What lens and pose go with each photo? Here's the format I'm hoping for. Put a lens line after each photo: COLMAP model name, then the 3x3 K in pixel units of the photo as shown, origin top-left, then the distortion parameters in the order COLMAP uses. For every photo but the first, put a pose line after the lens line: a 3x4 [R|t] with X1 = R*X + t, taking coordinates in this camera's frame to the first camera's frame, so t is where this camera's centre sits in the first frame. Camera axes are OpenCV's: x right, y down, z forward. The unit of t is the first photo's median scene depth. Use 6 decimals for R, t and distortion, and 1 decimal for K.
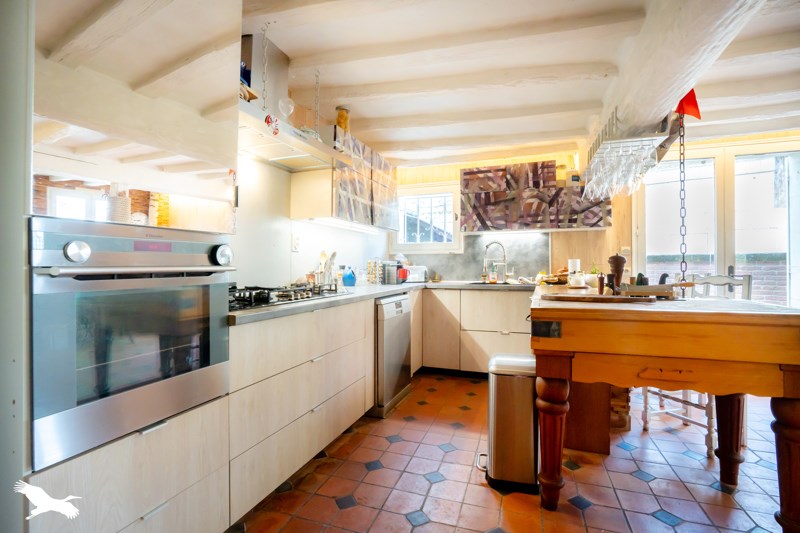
lens RADIAL K [[367.9, 0, 402.7], [0, 367.9, 268.0], [0, 0, 1]] dist [-0.001665, -0.000152]
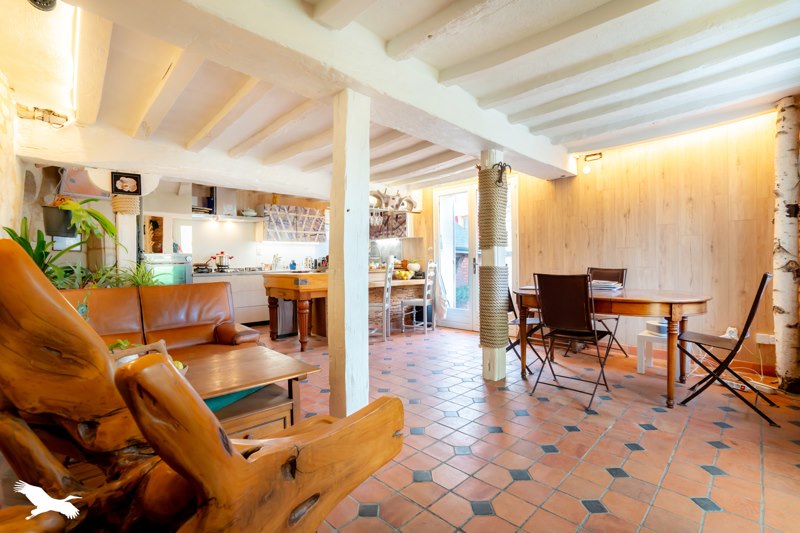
lens RADIAL K [[367.9, 0, 399.9], [0, 367.9, 264.4], [0, 0, 1]] dist [-0.001665, -0.000152]
pose [[0.891468, -0.008384, -0.453006, 1.321015], [0.011657, 0.999922, 0.004434, 0.014954], [0.452934, -0.009234, 0.891496, -0.609416]]
